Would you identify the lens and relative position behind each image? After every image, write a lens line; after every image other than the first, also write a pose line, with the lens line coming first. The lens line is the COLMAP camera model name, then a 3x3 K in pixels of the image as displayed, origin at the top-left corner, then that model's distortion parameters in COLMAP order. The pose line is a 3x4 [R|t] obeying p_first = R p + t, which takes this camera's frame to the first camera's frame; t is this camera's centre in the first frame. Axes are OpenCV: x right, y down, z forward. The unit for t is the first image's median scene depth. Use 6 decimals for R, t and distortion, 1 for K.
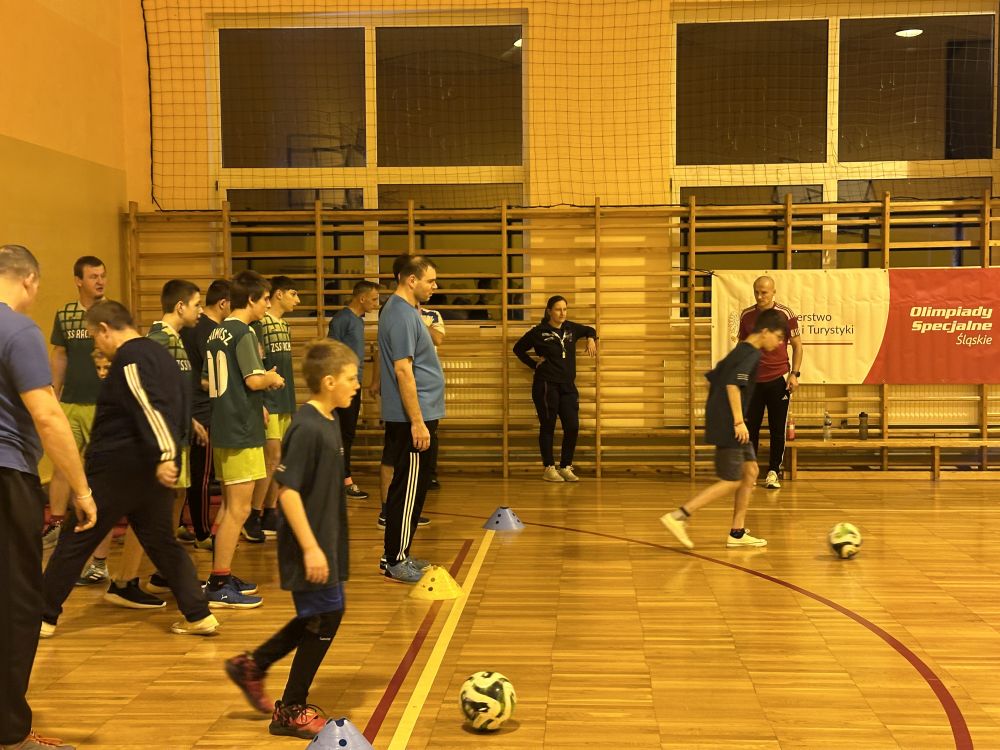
lens RADIAL K [[1233.1, 0, 551.0], [0, 1233.1, 376.8], [0, 0, 1]] dist [0.106093, 0.000942]
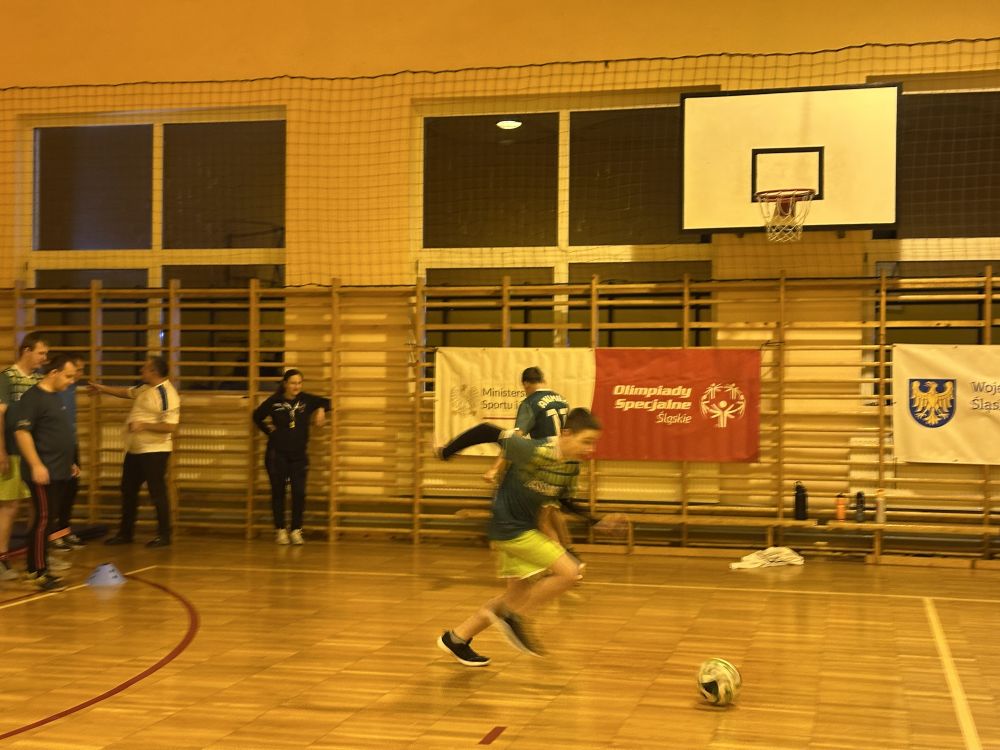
lens RADIAL K [[1233.1, 0, 551.0], [0, 1233.1, 376.8], [0, 0, 1]] dist [0.106093, 0.000942]
pose [[0.985603, 0.014787, -0.168426, 0.398086], [-0.024648, 0.998092, -0.056613, -0.003668], [0.167267, 0.059949, 0.984087, -0.017249]]
